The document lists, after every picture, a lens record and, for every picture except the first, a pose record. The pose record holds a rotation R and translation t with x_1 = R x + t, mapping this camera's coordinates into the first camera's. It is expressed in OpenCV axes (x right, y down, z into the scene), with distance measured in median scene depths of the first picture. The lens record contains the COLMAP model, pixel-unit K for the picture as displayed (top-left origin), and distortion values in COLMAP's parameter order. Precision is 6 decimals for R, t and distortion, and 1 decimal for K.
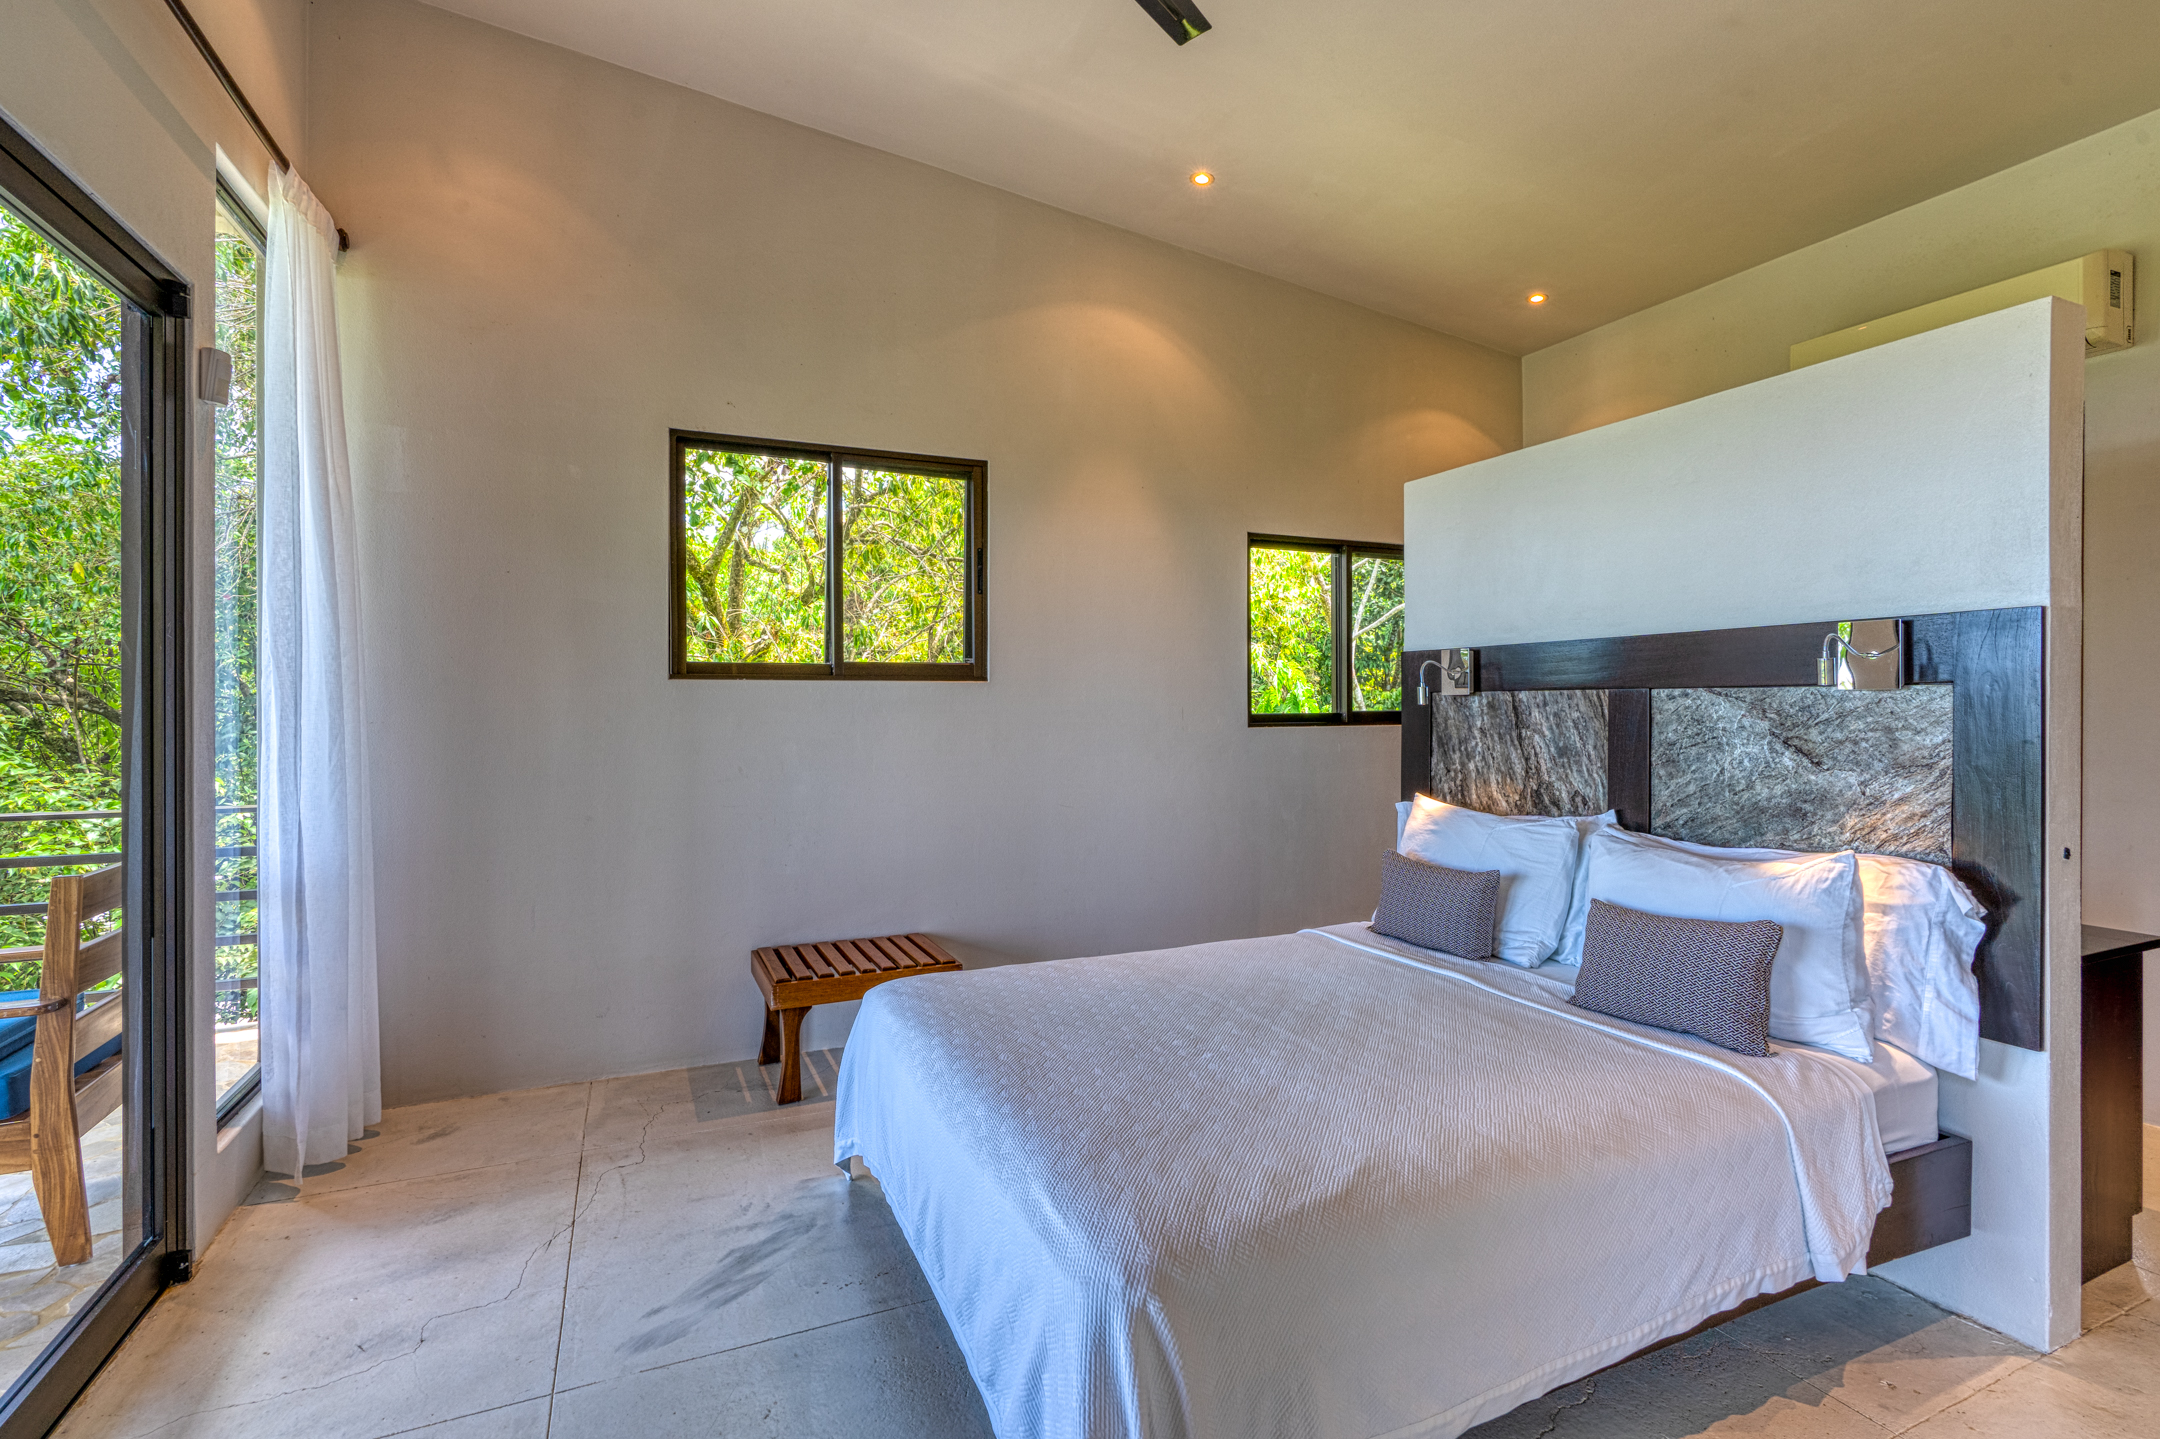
lens RADIAL K [[1004.3, 0, 1080.2], [0, 1004.3, 708.6], [0, 0, 1]] dist [-0.008440, 0.001276]
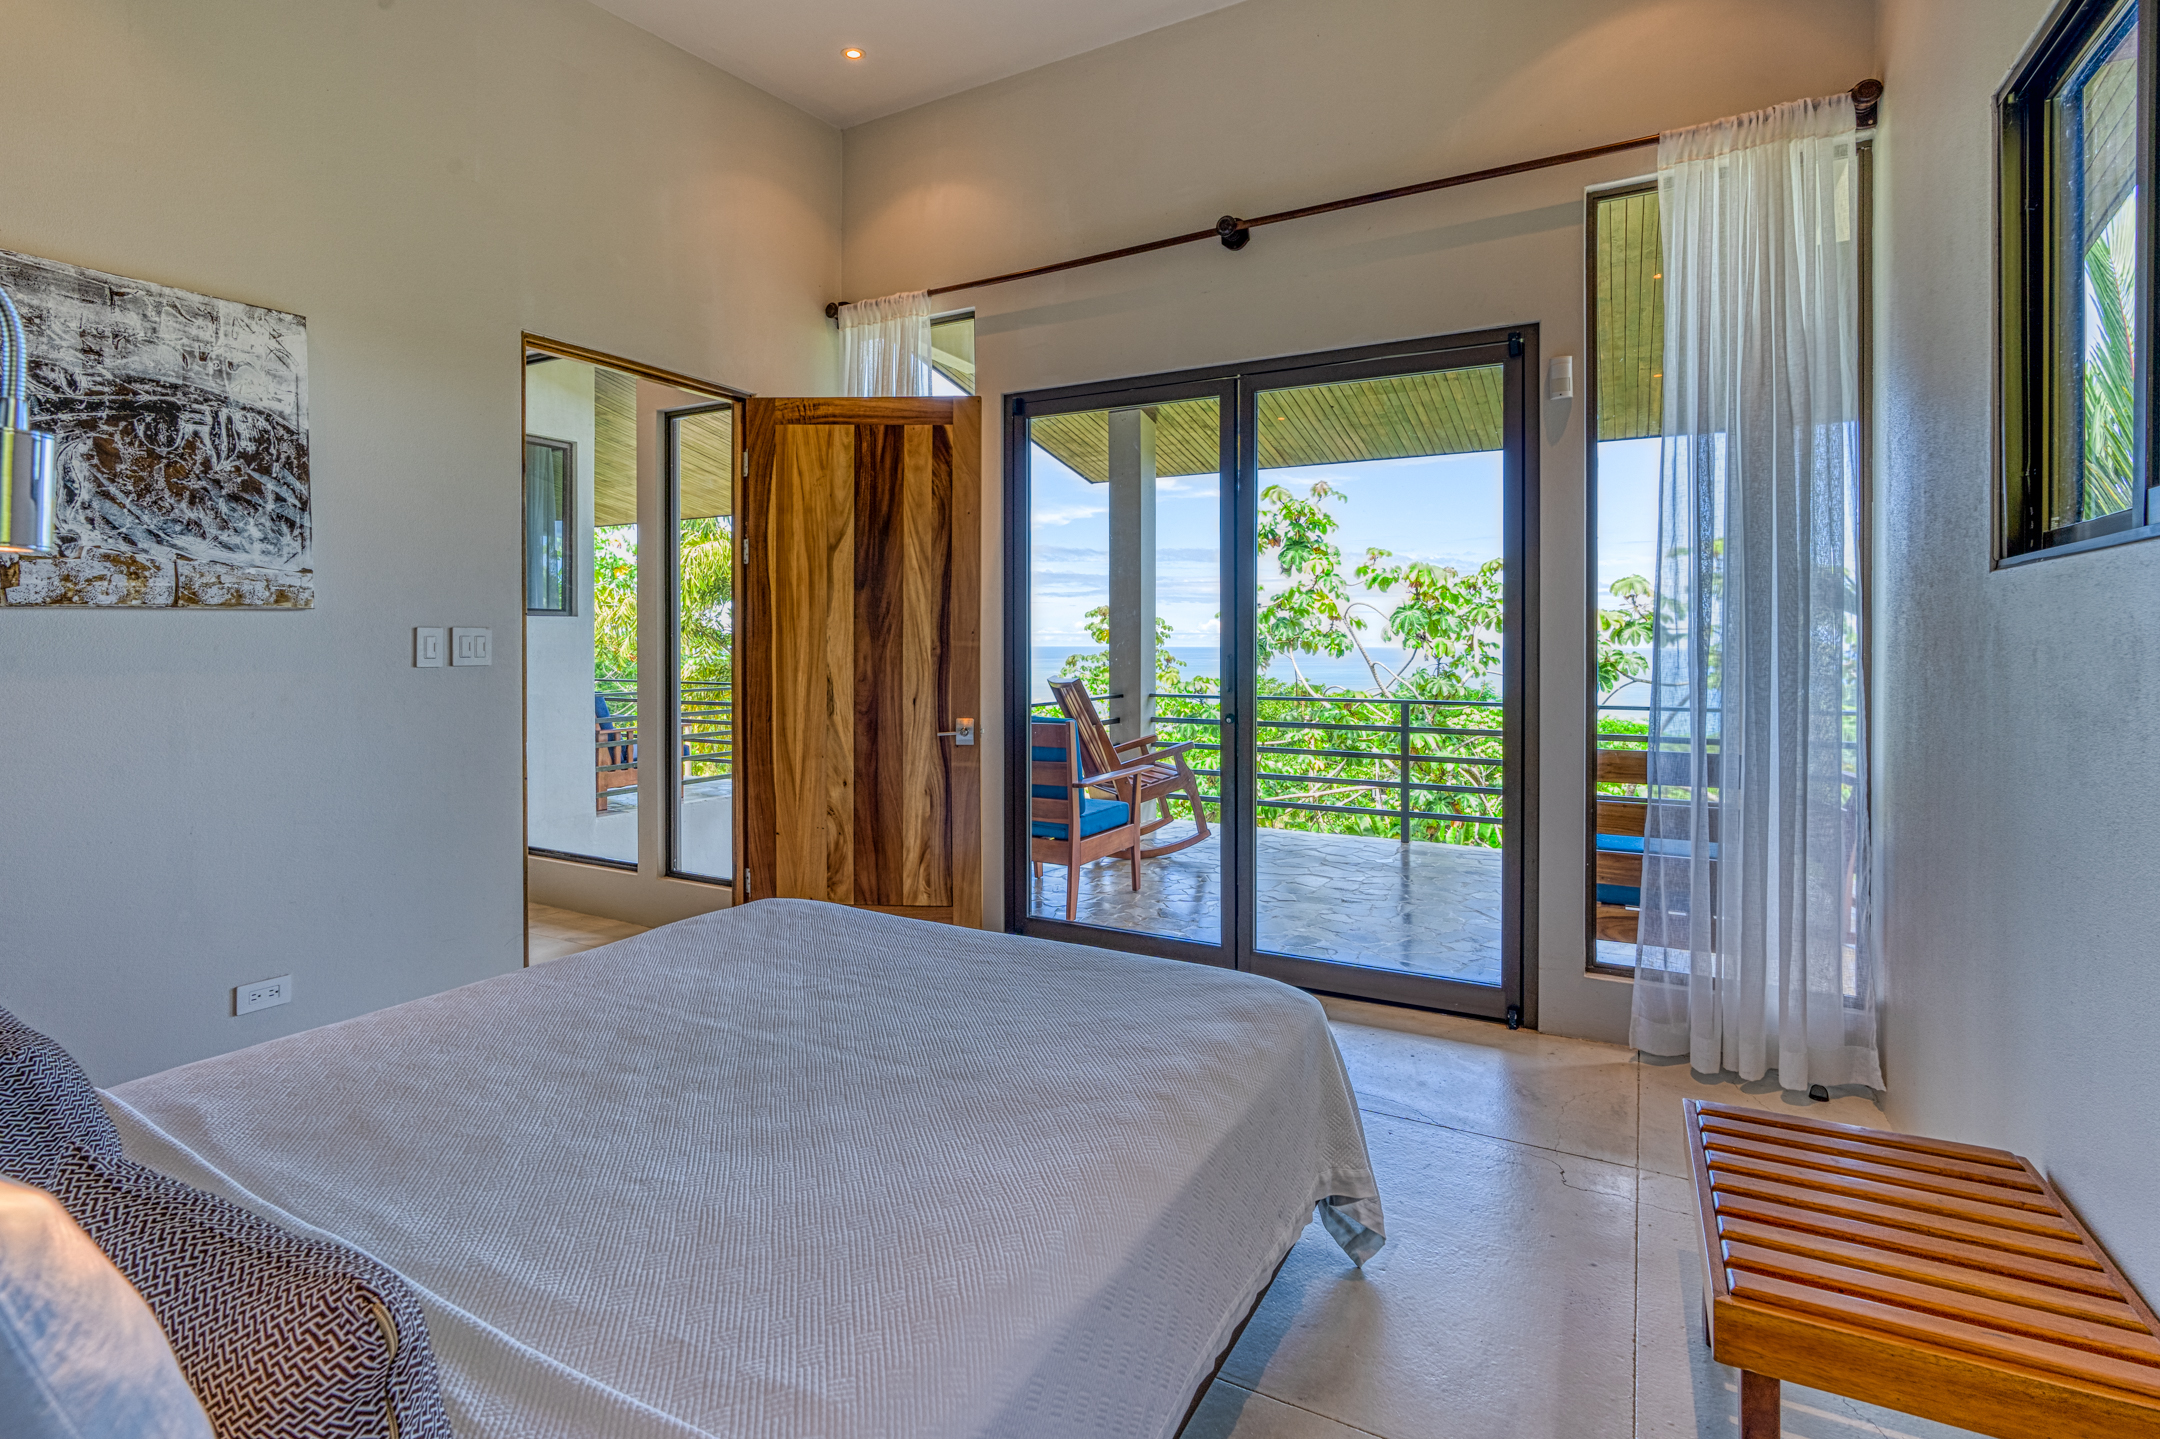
lens RADIAL K [[1004.3, 0, 1096.9], [0, 1004.3, 644.3], [0, 0, 1]] dist [-0.008440, 0.001276]
pose [[-0.788702, 0.003208, -0.614767, 0.438356], [-0.003957, 0.999939, 0.010293, 0.011186], [0.614763, 0.010550, -0.788641, 1.732512]]
